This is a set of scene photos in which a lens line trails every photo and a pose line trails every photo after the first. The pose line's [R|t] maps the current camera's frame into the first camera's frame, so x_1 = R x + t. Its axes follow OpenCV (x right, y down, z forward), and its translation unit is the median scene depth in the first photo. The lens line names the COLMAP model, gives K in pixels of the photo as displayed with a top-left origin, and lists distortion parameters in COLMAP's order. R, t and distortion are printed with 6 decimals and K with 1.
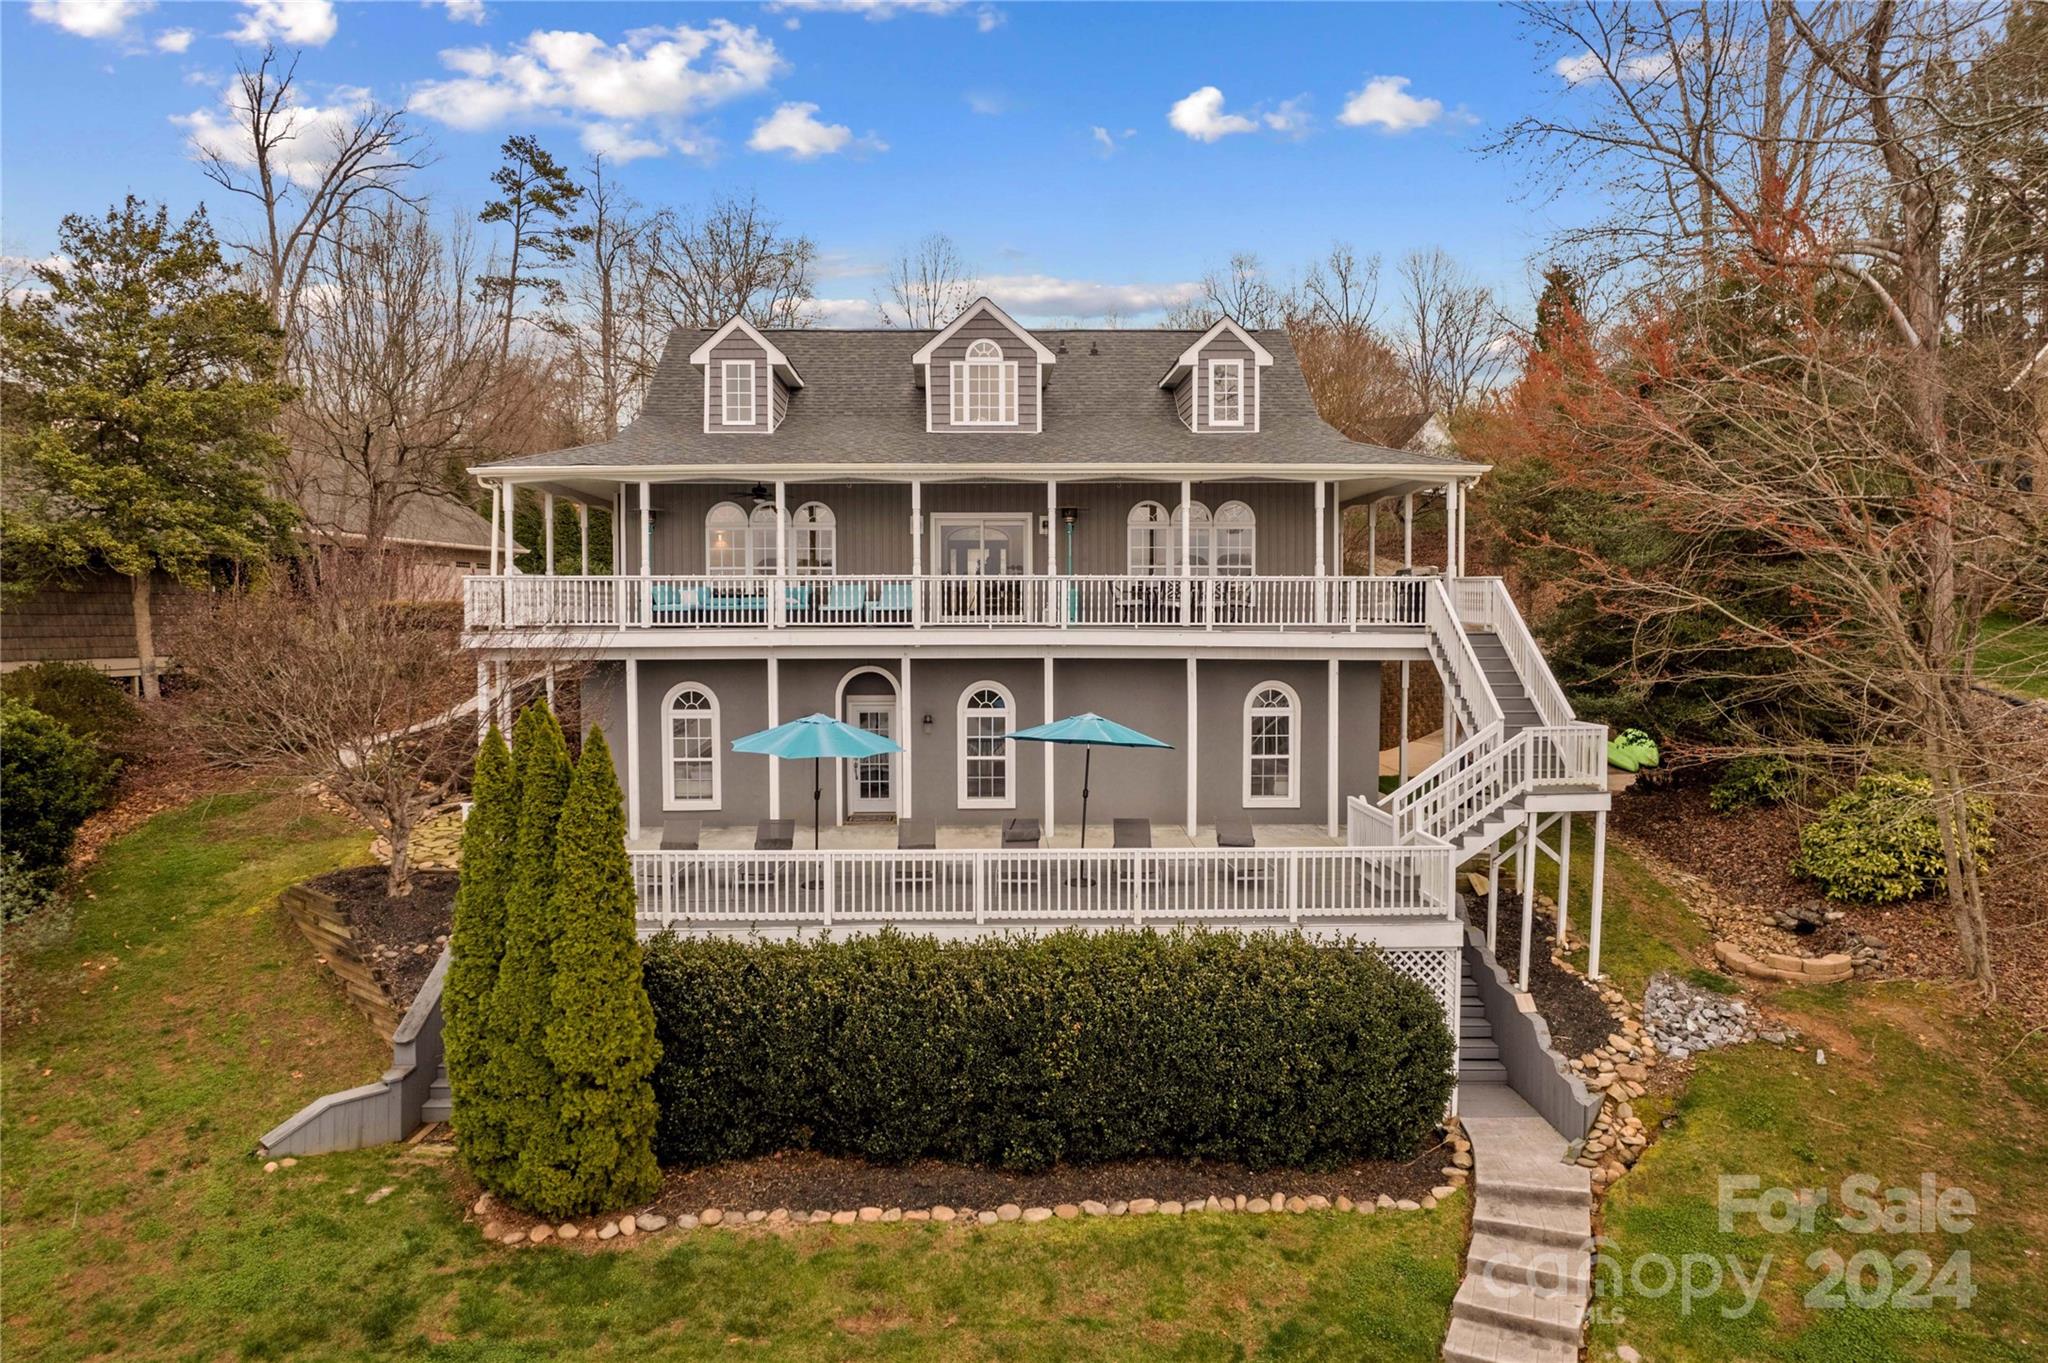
lens RADIAL K [[1336.7, 0, 1018.2], [0, 1336.7, 686.1], [0, 0, 1]] dist [-0.004382, -0.000339]
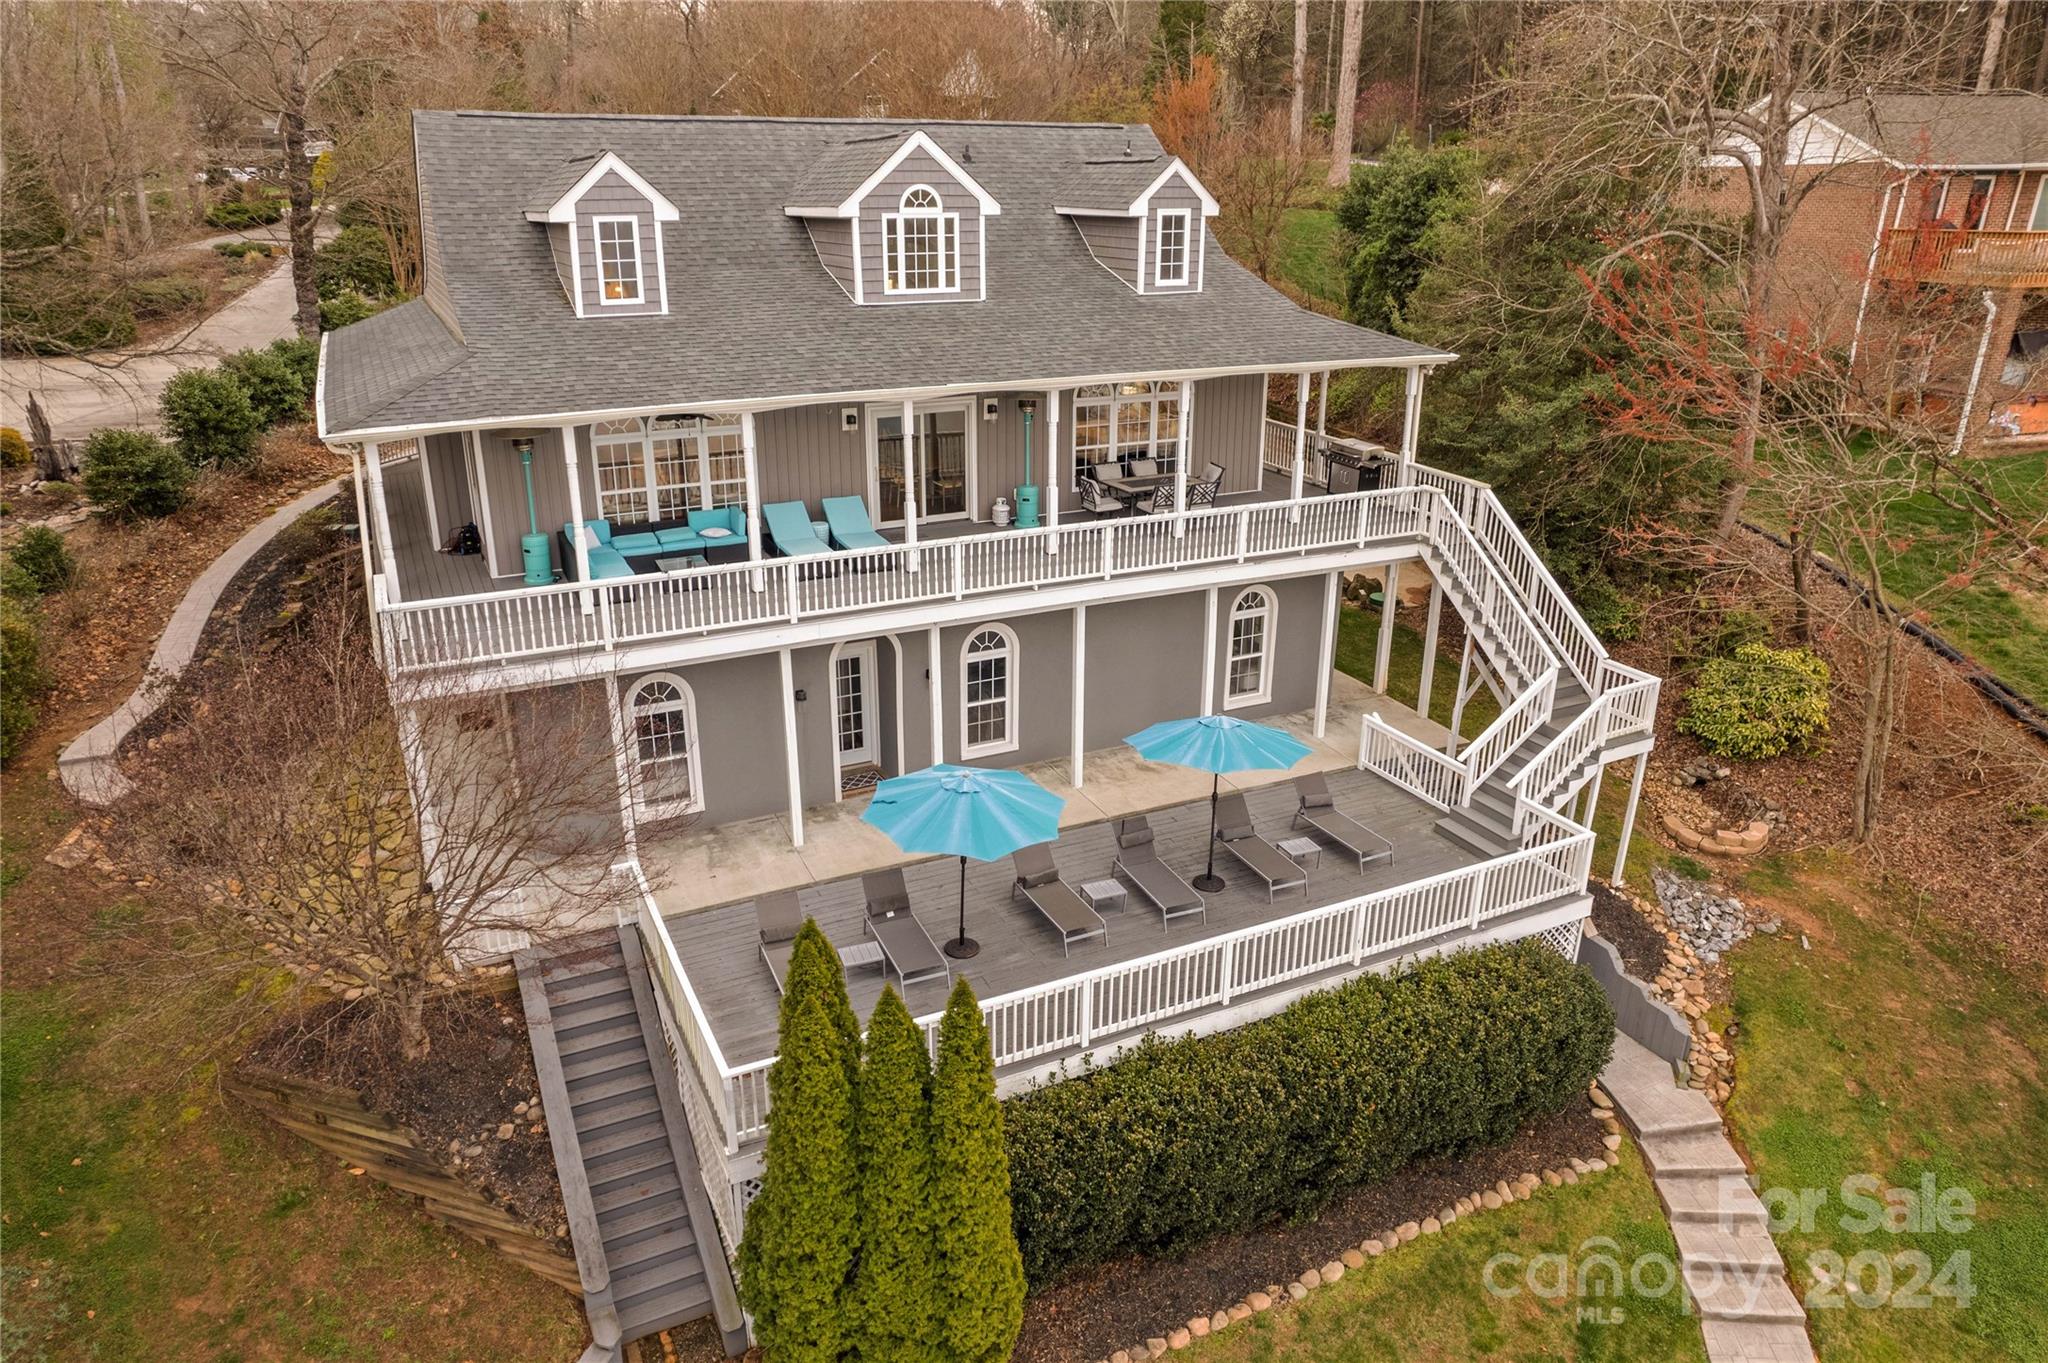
lens RADIAL K [[1301.9, 0, 1019.5], [0, 1301.9, 683.0], [0, 0, 1]] dist [-0.017891, -0.000279]
pose [[0.907770, -0.145366, 0.393475, -0.350427], [0.014157, 0.948115, 0.317613, -0.239672], [-0.419230, -0.282749, 0.862728, 0.227092]]
